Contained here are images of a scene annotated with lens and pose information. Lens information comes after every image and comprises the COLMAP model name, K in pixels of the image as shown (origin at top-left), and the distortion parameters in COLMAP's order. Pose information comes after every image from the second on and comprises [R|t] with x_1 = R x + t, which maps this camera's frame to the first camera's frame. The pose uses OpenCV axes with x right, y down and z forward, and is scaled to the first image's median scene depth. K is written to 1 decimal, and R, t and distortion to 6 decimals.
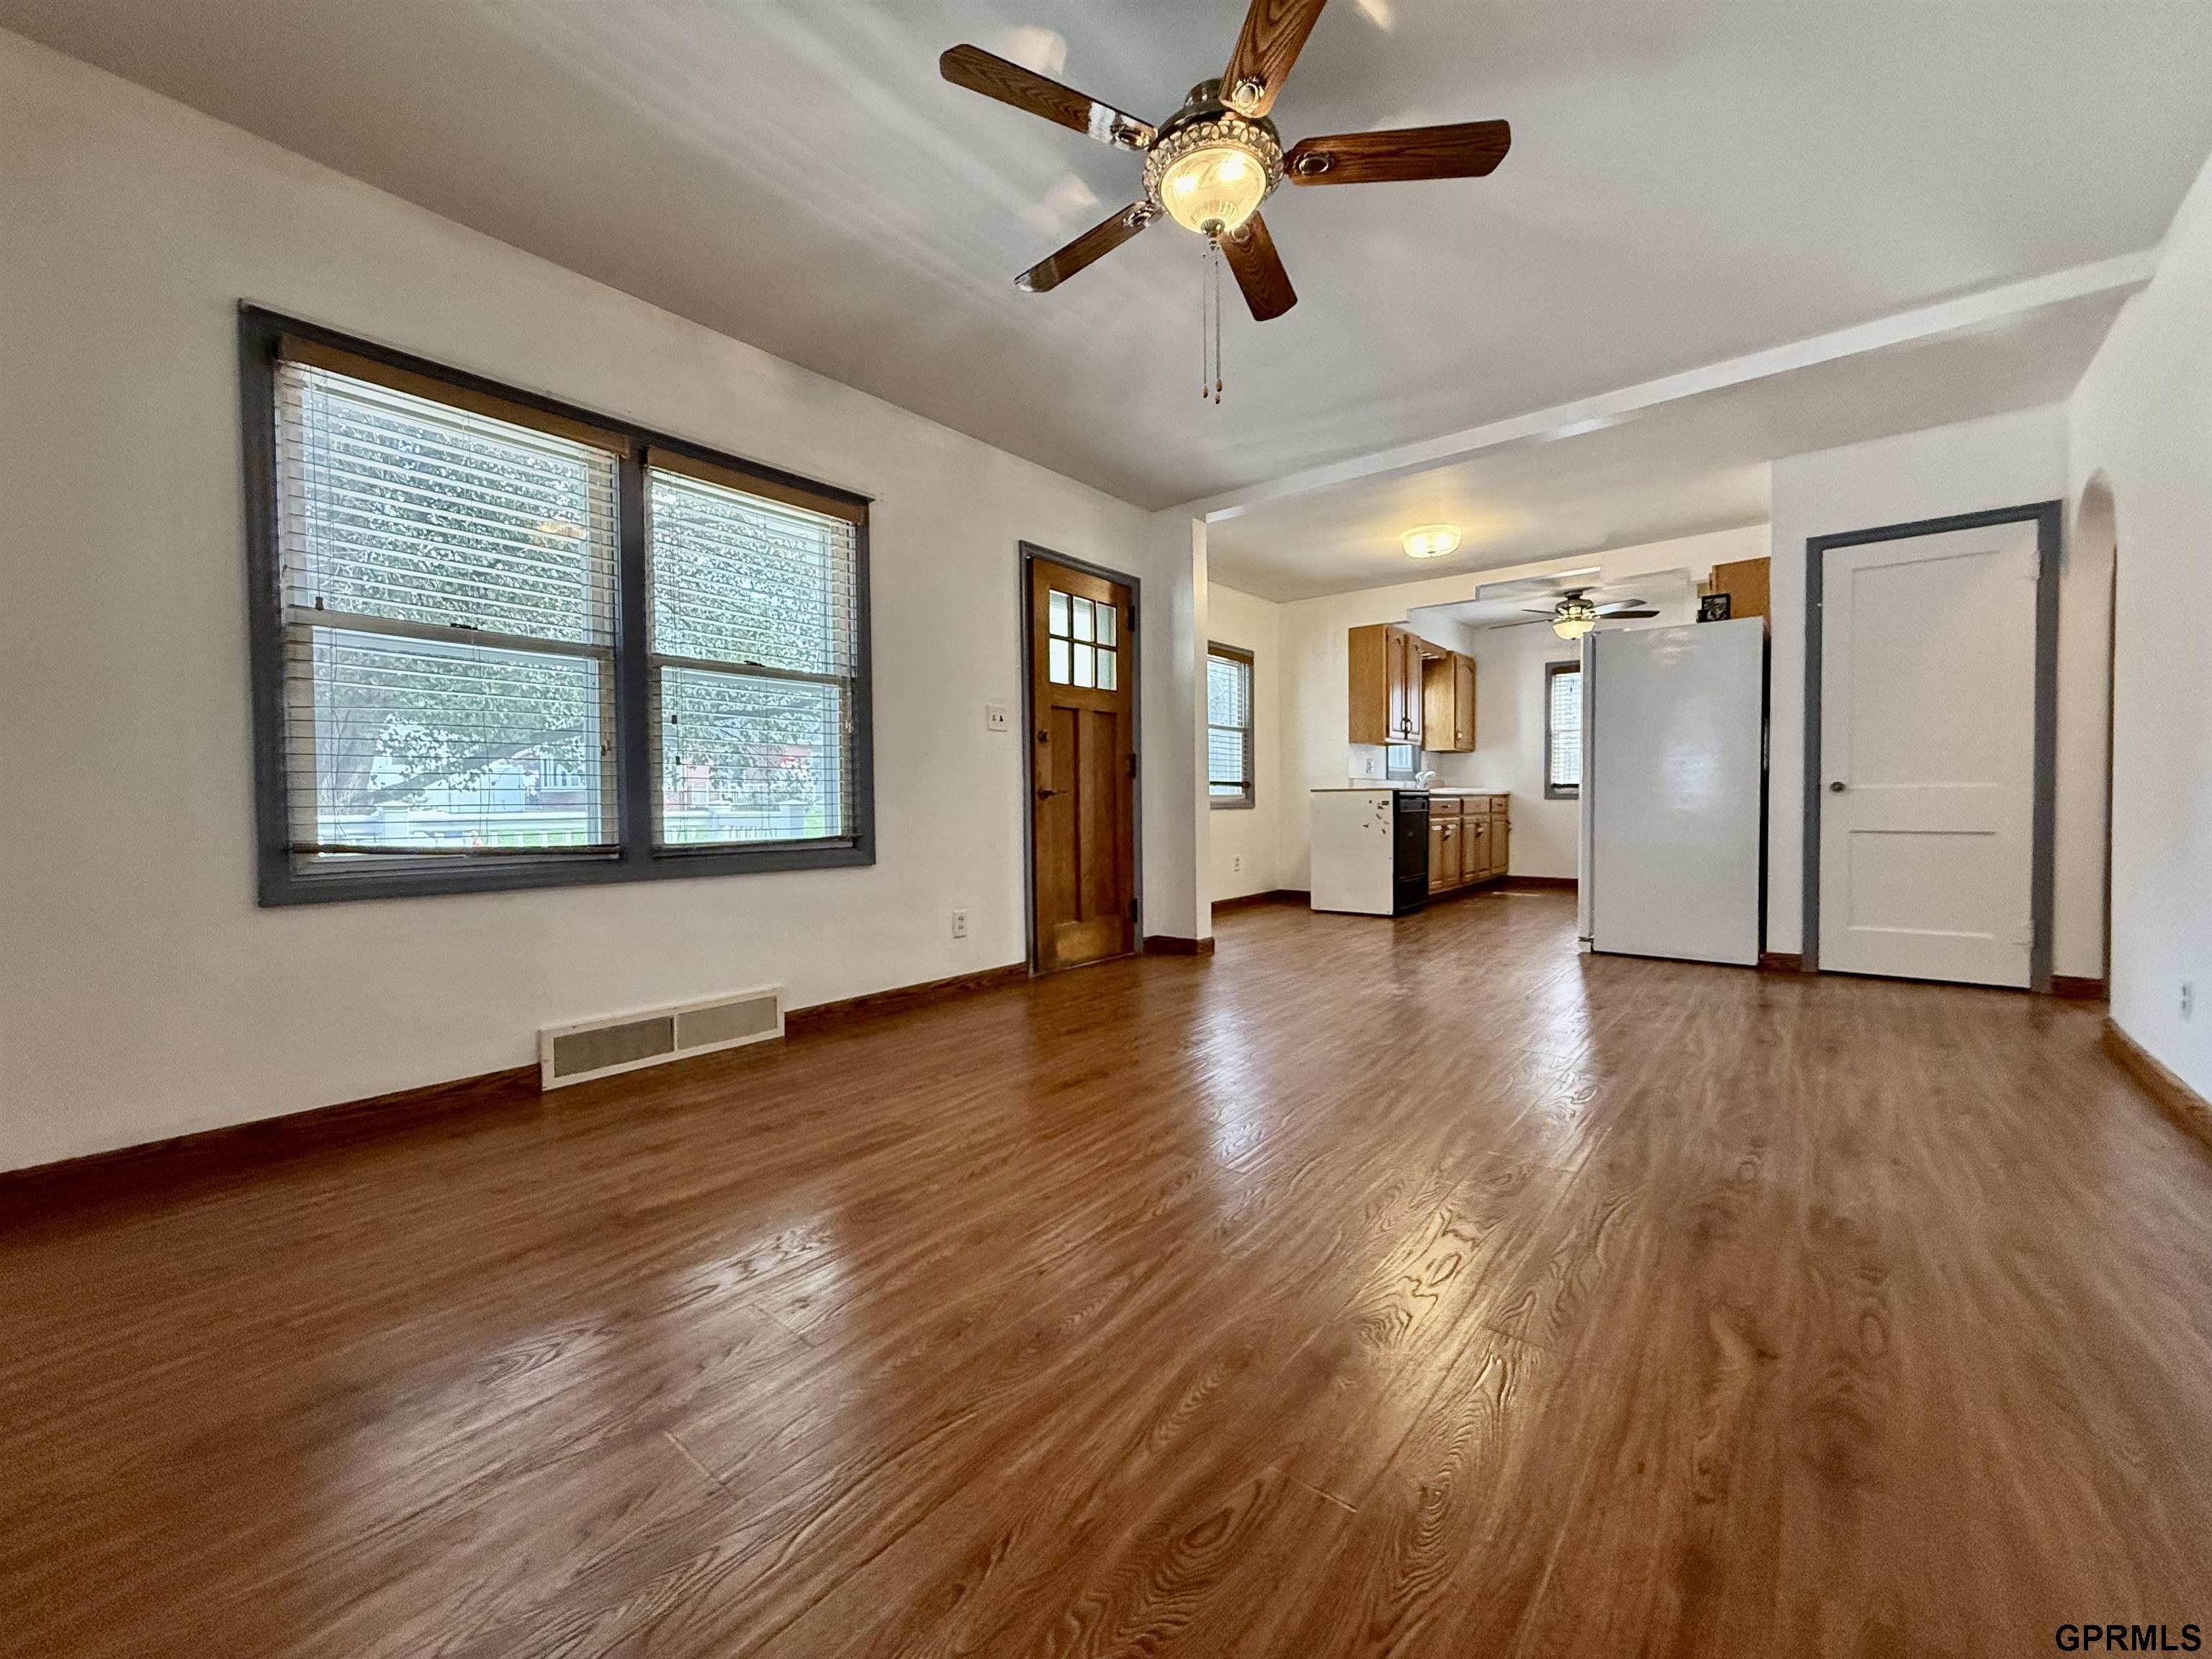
lens RADIAL K [[886.7, 0, 1095.0], [0, 886.7, 823.7], [0, 0, 1]] dist [0.002654, -0.000441]
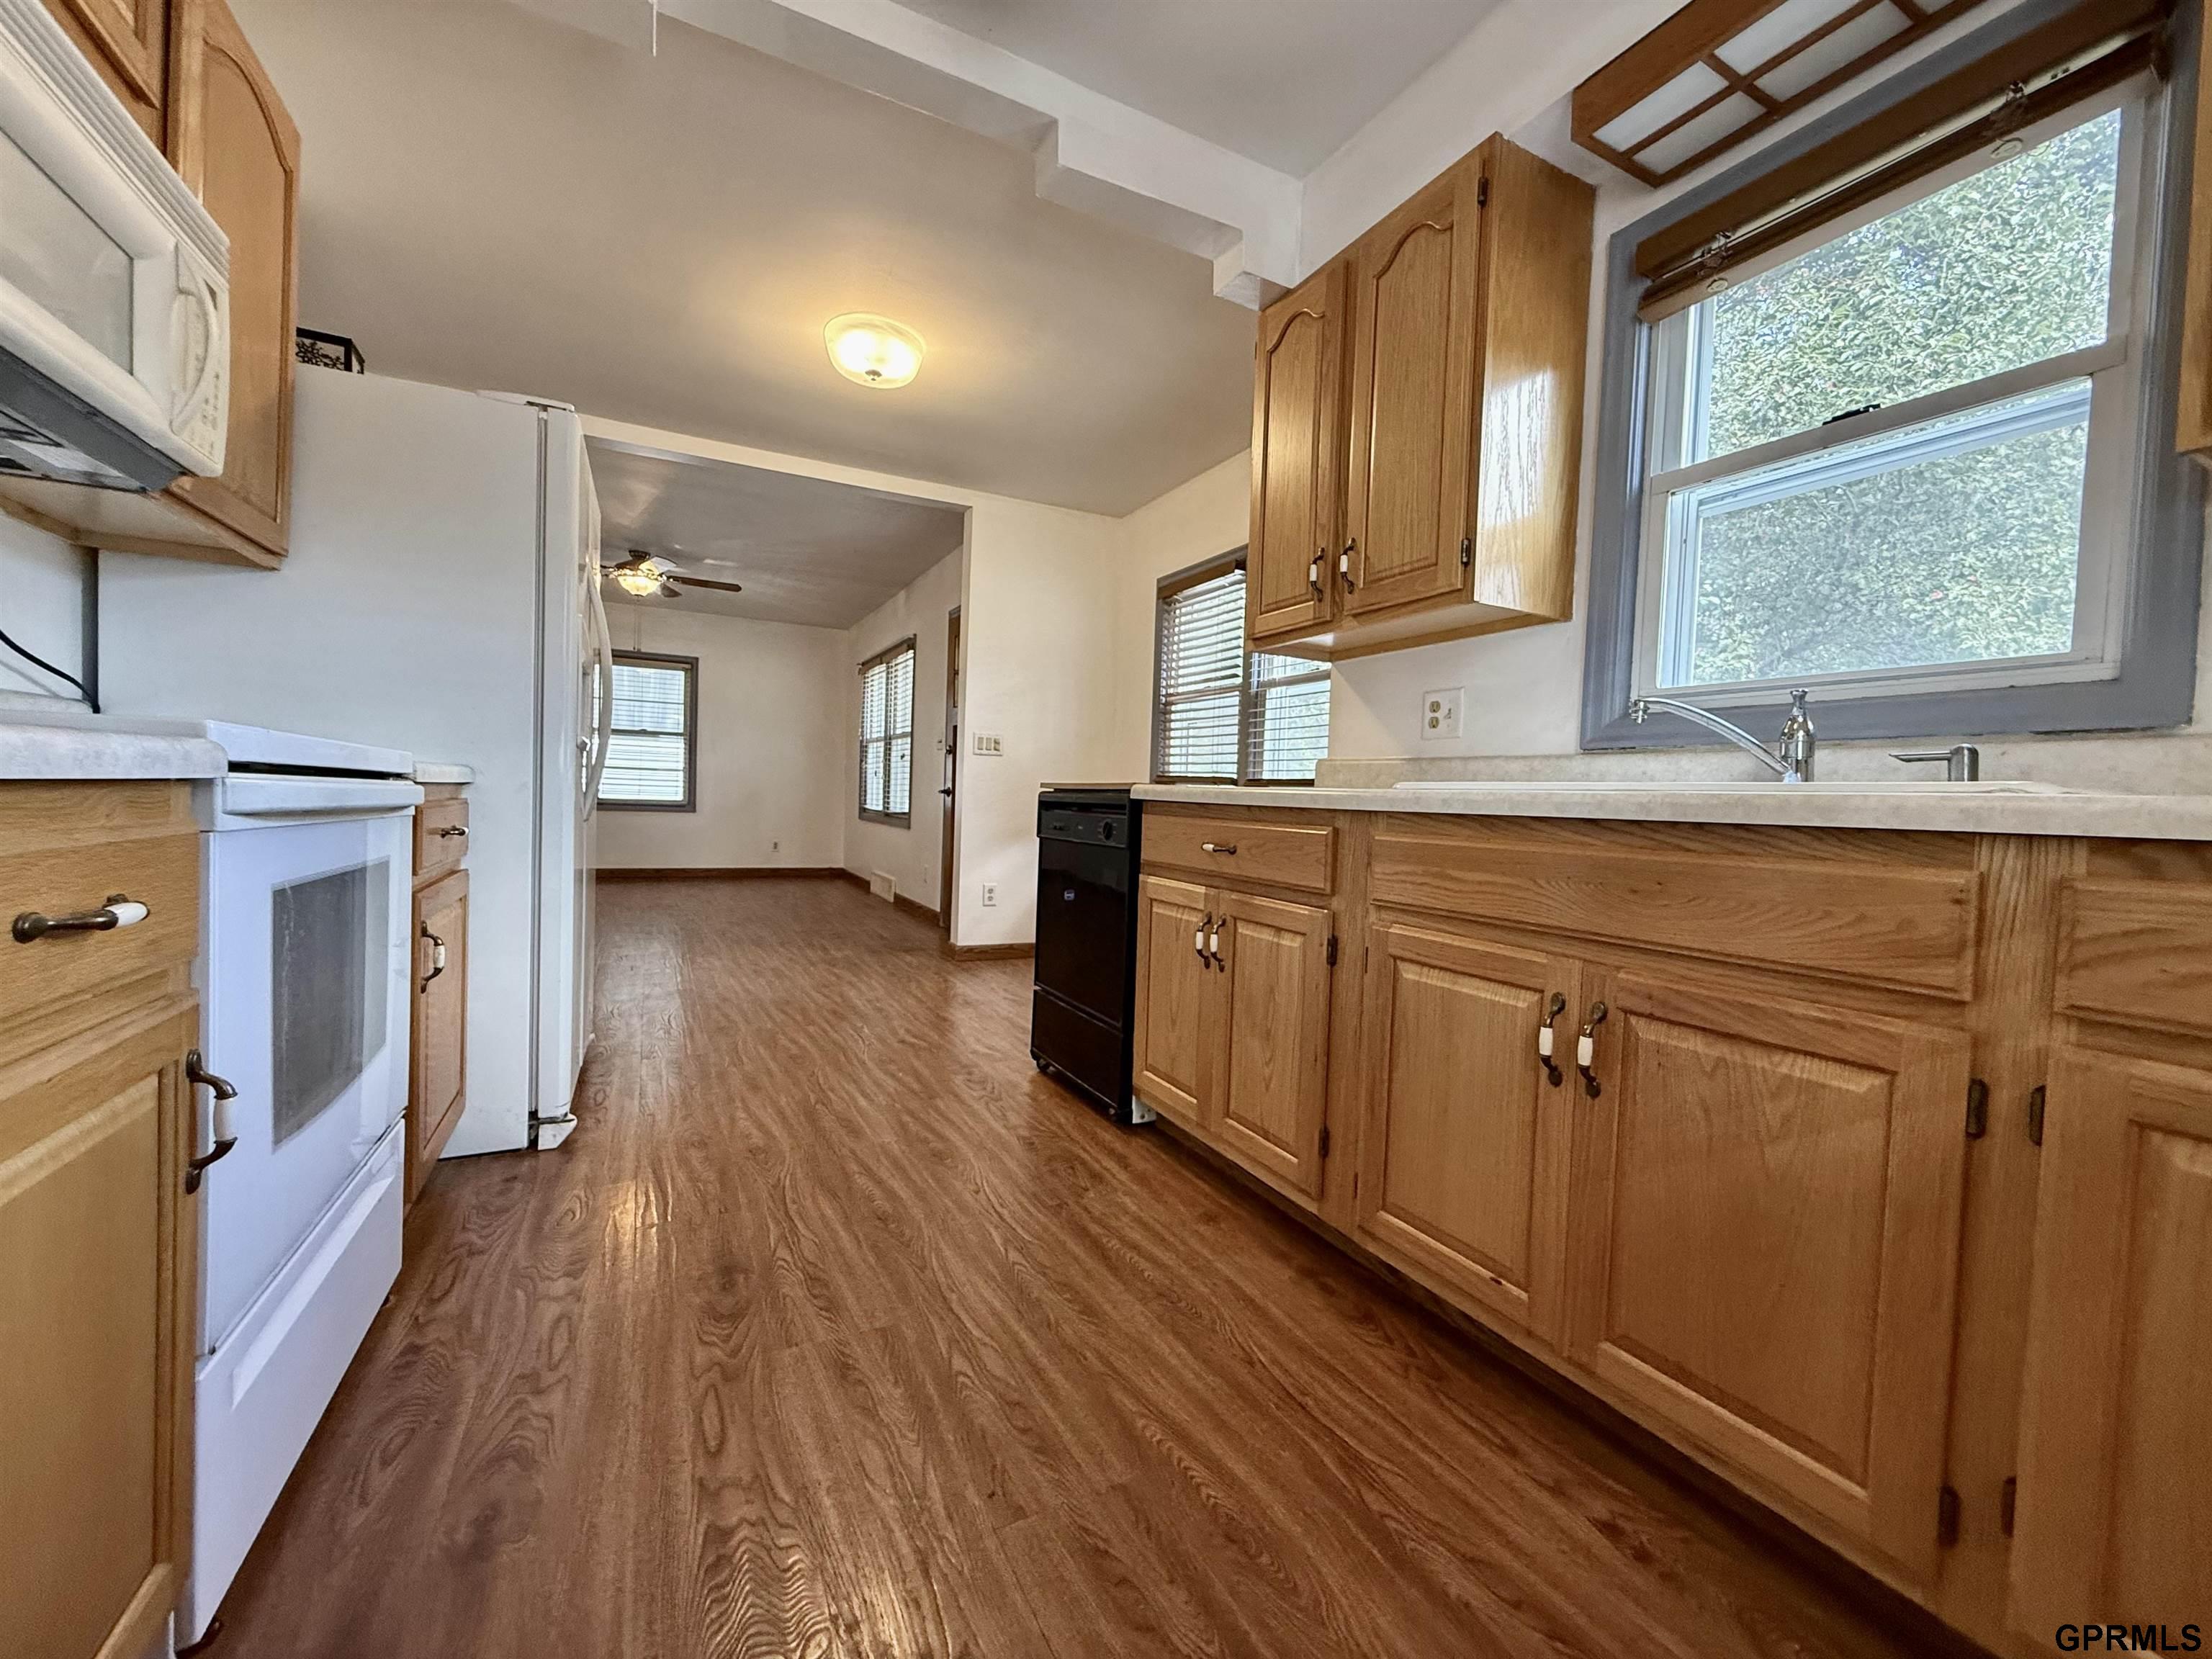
lens RADIAL K [[886.7, 0, 1097.9], [0, 886.7, 822.7], [0, 0, 1]] dist [0.002654, -0.000441]
pose [[-0.399583, 0.020863, -0.916460, 1.020017], [-0.055205, 0.997379, 0.046775, -0.058752], [0.915033, 0.069283, -0.397384, 1.648157]]
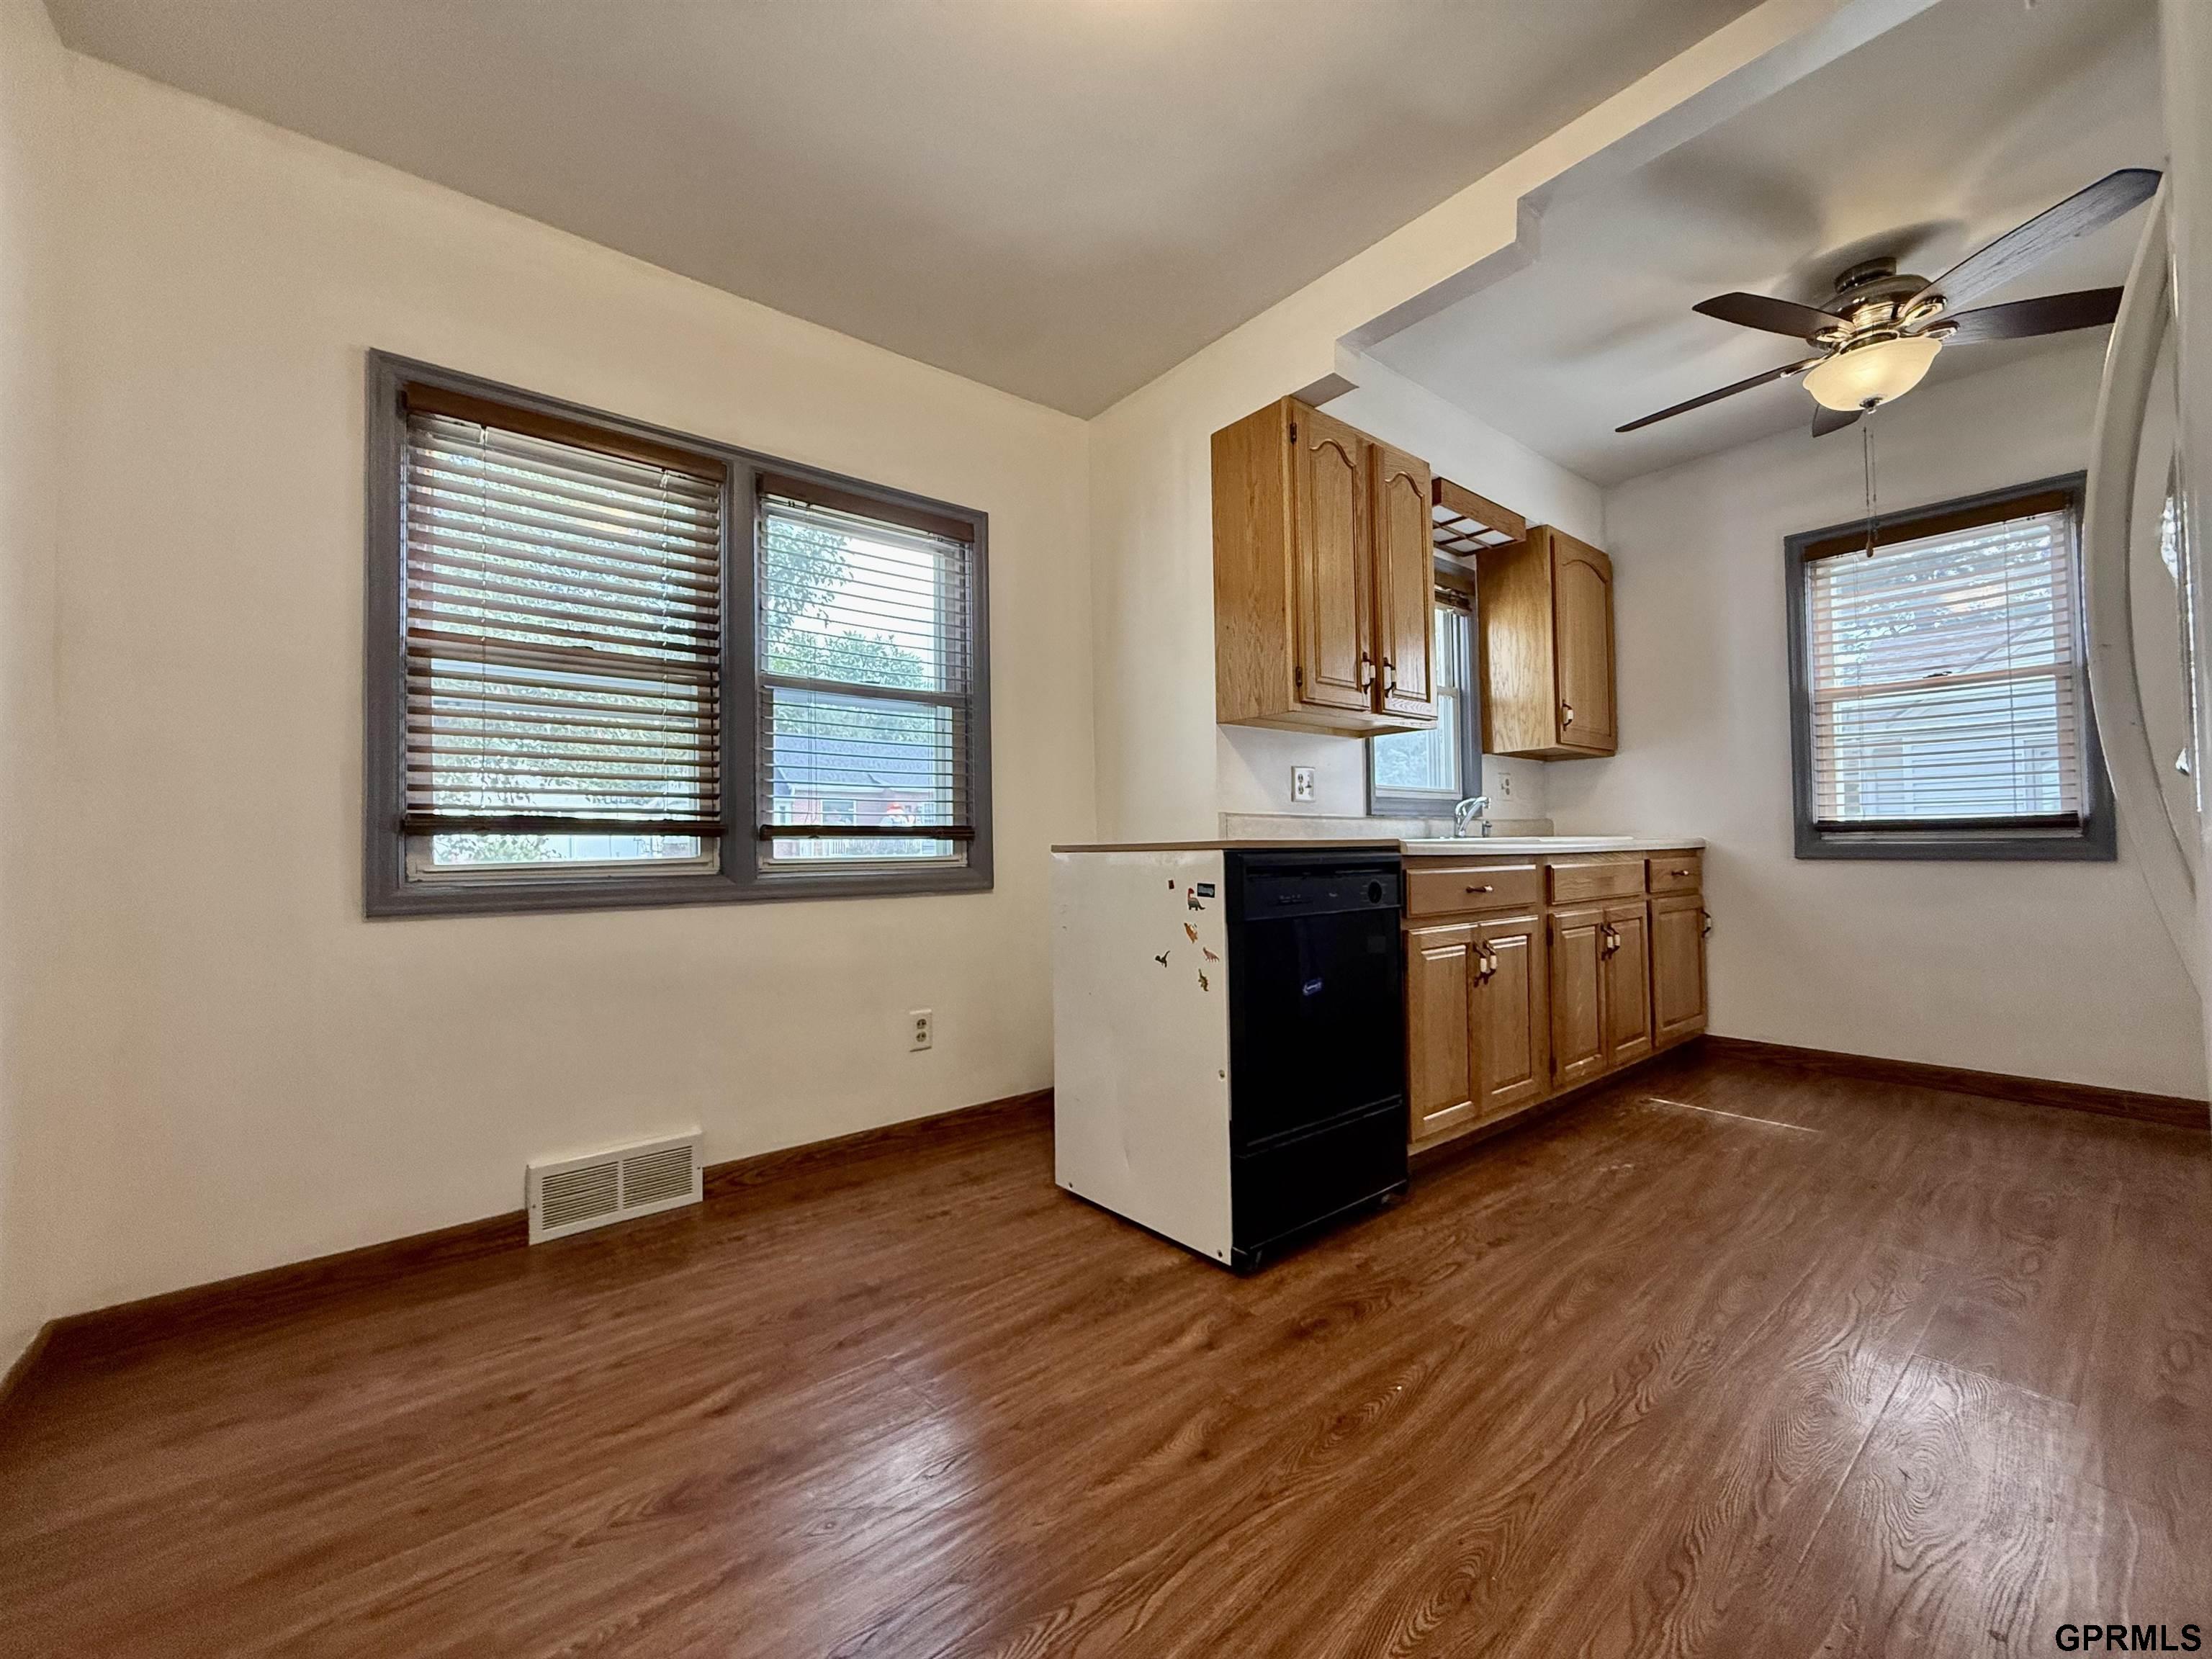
lens RADIAL K [[886.7, 0, 1103.9], [0, 886.7, 824.2], [0, 0, 1]] dist [0.002654, -0.000441]
pose [[0.980996, -0.011186, -0.193705, 0.484473], [0.001206, 0.998669, -0.051562, -0.041620], [0.194024, 0.050349, 0.979704, 0.949463]]
